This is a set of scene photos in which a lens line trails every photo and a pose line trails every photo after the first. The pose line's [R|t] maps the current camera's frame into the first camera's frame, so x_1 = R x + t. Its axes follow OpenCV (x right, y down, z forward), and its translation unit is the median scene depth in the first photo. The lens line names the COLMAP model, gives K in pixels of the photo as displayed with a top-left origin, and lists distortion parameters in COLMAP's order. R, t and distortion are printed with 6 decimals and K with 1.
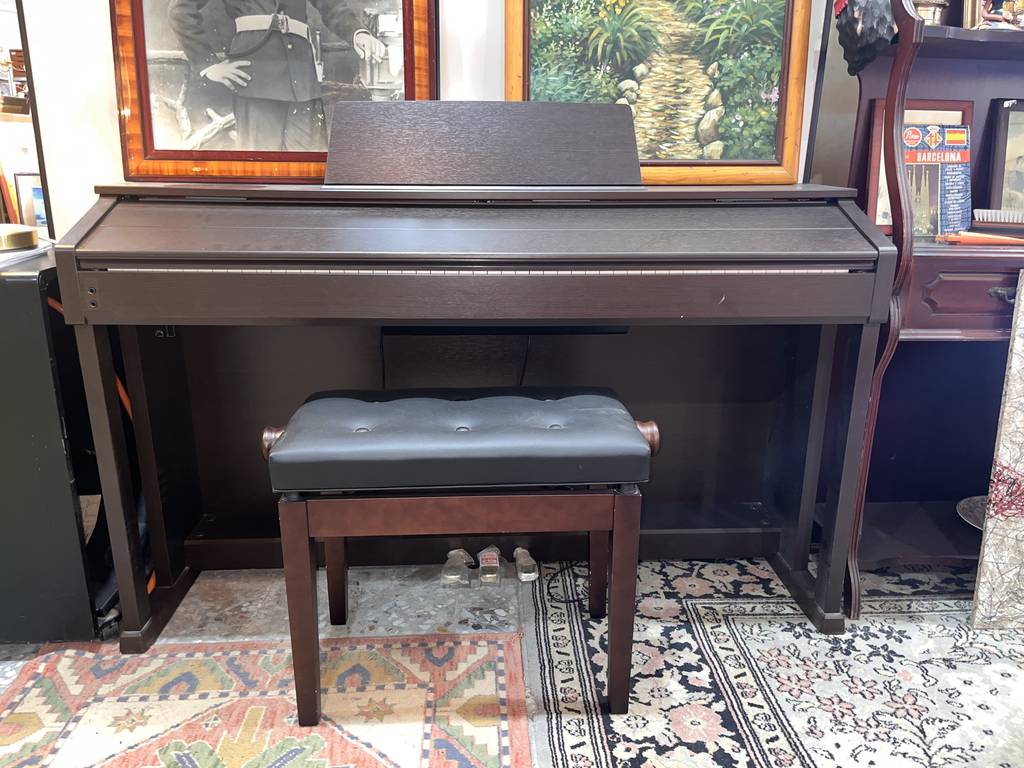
lens RADIAL K [[758.0, 0, 512.0], [0, 758.0, 384.0], [0, 0, 1]] dist [0.051508, -0.093748]
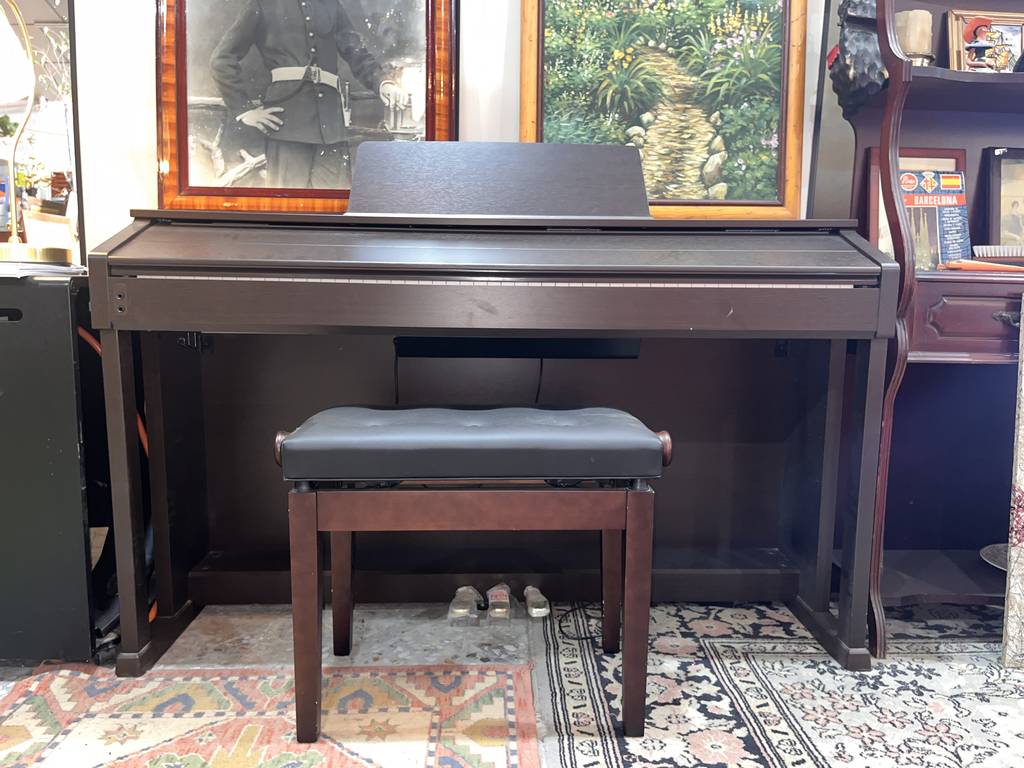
lens RADIAL K [[758.0, 0, 512.0], [0, 758.0, 384.0], [0, 0, 1]] dist [0.051508, -0.093748]
pose [[0.999845, 0.008465, -0.015466, -0.000527], [-0.010674, 0.988805, -0.148833, 0.118926], [0.014033, 0.148975, 0.988741, -0.001266]]
